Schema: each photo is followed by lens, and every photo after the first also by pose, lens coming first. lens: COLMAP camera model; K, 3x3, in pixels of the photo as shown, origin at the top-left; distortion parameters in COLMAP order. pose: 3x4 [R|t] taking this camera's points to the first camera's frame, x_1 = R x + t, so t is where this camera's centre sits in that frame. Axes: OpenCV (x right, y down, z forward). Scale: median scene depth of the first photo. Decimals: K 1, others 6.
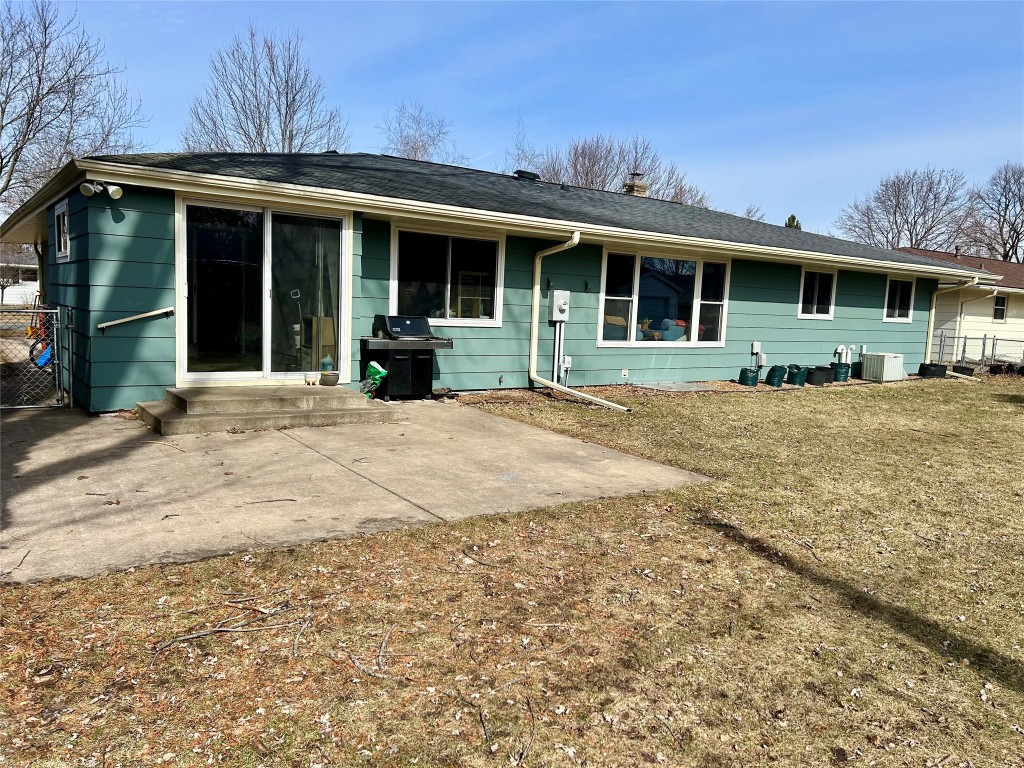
lens RADIAL K [[771.8, 0, 514.8], [0, 771.8, 387.9], [0, 0, 1]] dist [0.083847, -0.082600]
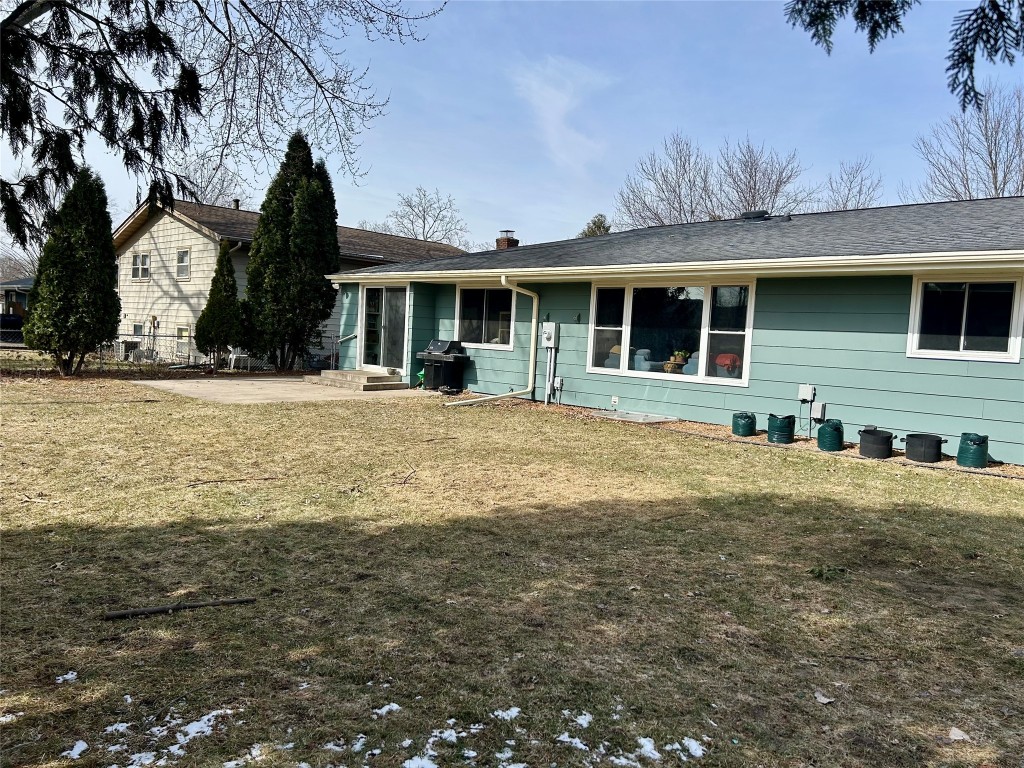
lens RADIAL K [[771.8, 0, 515.0], [0, 771.8, 380.8], [0, 0, 1]] dist [0.083847, -0.082600]
pose [[0.159119, 0.018558, -0.987085, 1.181399], [-0.155617, 0.987796, -0.006515, -0.017367], [0.974918, 0.154643, 0.160065, 0.719405]]
